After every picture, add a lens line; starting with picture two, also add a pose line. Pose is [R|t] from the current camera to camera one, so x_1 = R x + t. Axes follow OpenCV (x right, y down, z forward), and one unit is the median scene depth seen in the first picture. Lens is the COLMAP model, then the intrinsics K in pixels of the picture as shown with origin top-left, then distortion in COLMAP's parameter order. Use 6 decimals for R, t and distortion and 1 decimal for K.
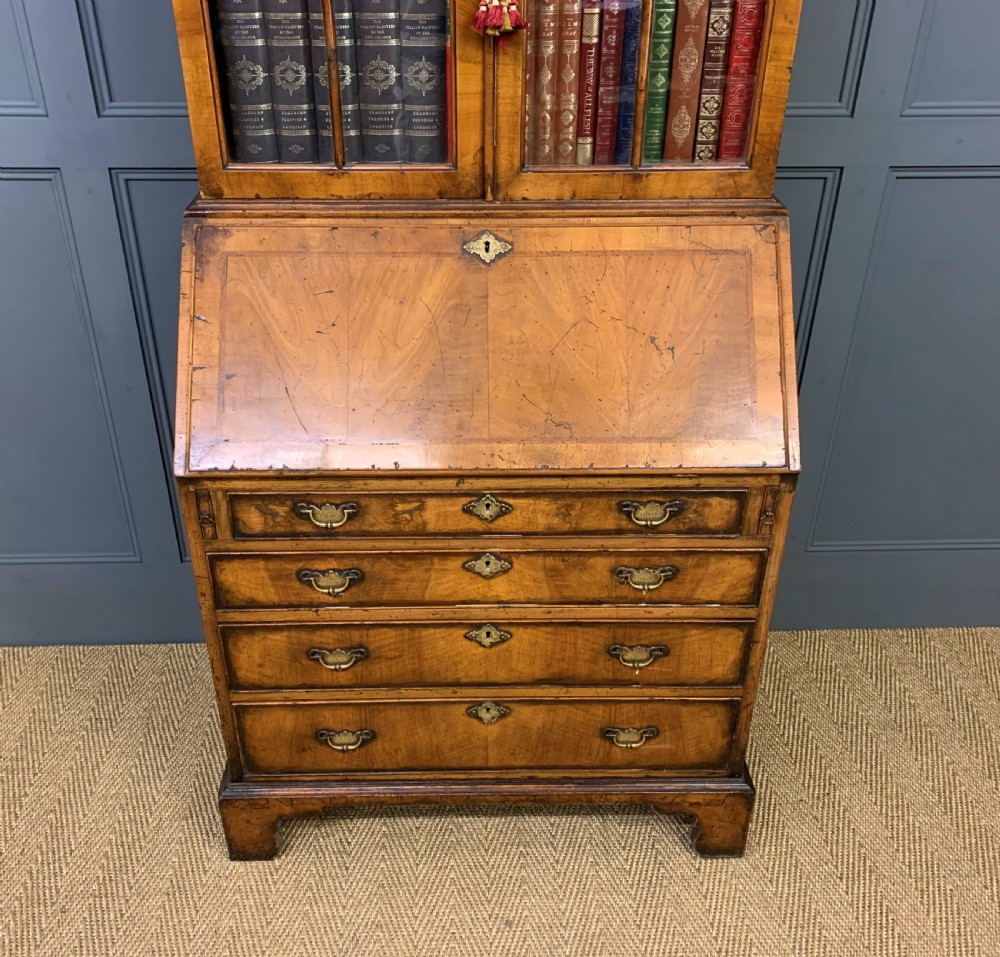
lens RADIAL K [[1017.0, 0, 483.7], [0, 1017.0, 492.3], [0, 0, 1]] dist [0.103945, -0.197240]
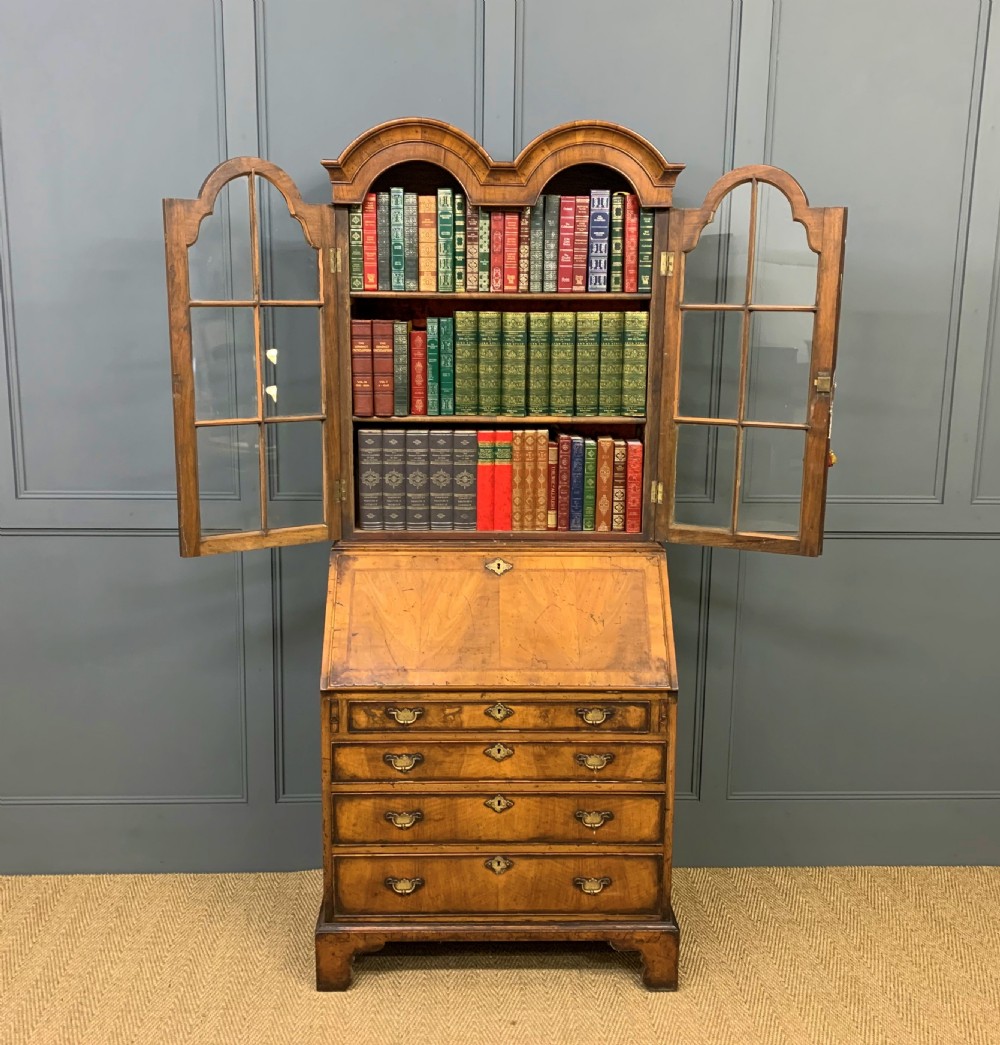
lens RADIAL K [[1158.2, 0, 495.5], [0, 1158.2, 496.6], [0, 0, 1]] dist [0.143538, -0.370347]
pose [[0.999941, 0.004214, 0.009983, -0.020232], [-0.000343, 0.933156, -0.359471, 0.329855], [-0.010830, 0.359446, 0.933103, -0.825644]]
